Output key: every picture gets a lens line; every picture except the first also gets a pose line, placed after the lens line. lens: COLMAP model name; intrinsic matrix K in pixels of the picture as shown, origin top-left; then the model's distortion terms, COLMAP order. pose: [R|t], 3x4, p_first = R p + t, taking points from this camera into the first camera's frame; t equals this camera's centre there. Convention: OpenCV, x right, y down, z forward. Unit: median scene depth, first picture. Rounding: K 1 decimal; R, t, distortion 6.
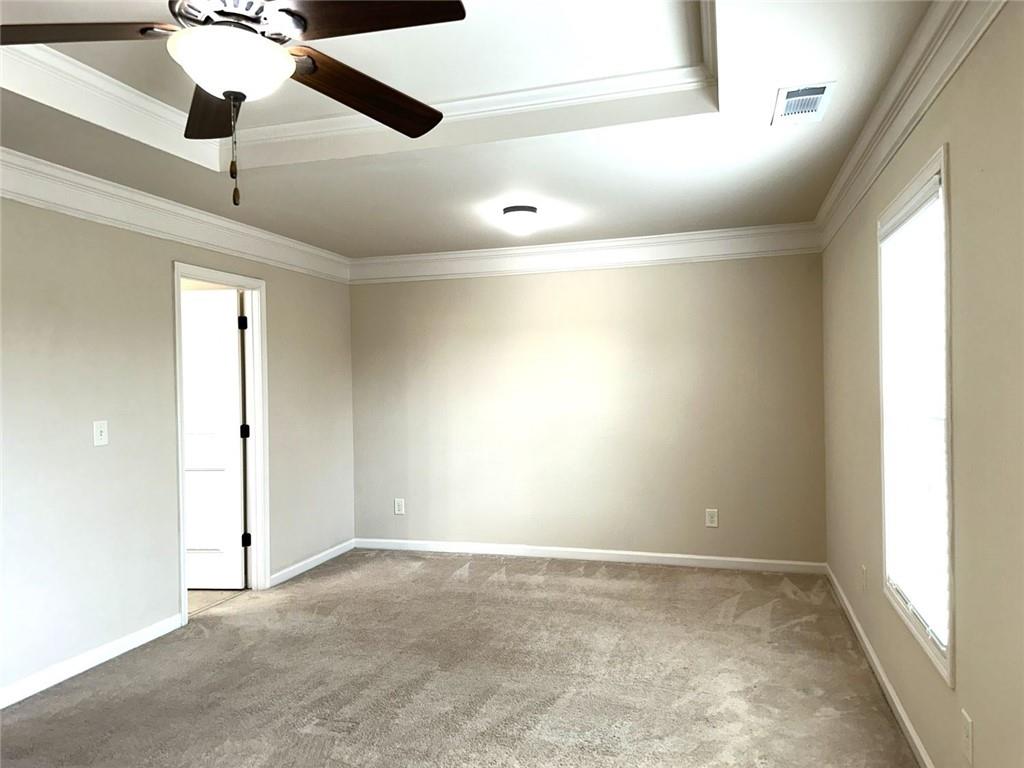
lens RADIAL K [[722.4, 0, 512.0], [0, 722.4, 384.0], [0, 0, 1]] dist [0.002318, -0.000320]
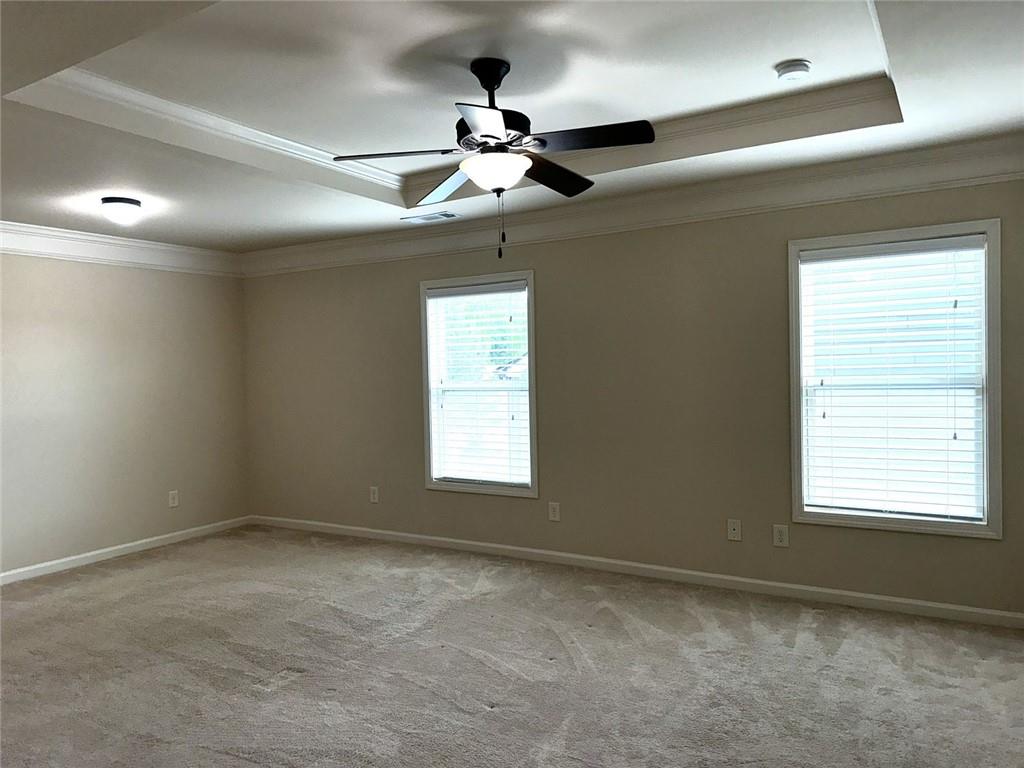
lens RADIAL K [[712.8, 0, 512.0], [0, 712.8, 384.0], [0, 0, 1]] dist [0.100949, -0.138473]
pose [[0.246999, -0.013206, 0.968926, -1.100229], [0.027225, 0.999607, 0.006684, 0.018673], [-0.968633, 0.024728, 0.247261, 0.322477]]
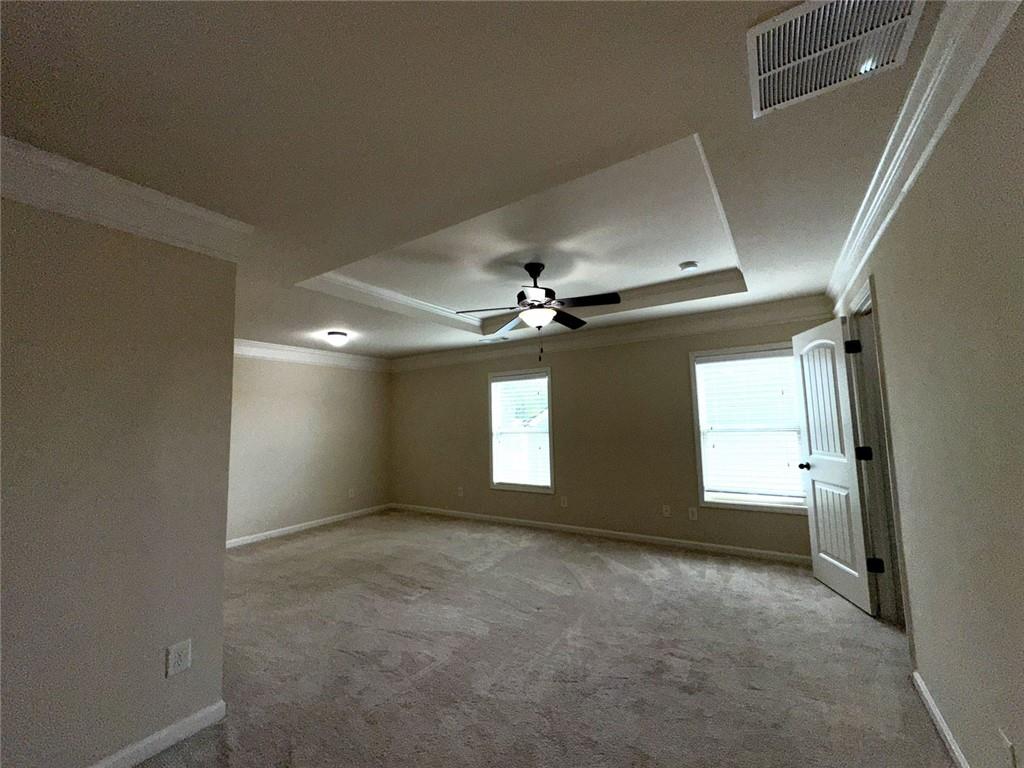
lens RADIAL K [[409.7, 0, 512.0], [0, 409.7, 384.0], [0, 0, 1]] dist [-0.000130, -0.000465]
pose [[0.276047, 0.095718, 0.956366, -1.180771], [0.027027, 0.993862, -0.107272, 0.021441], [-0.960764, 0.055460, 0.271766, 0.358901]]
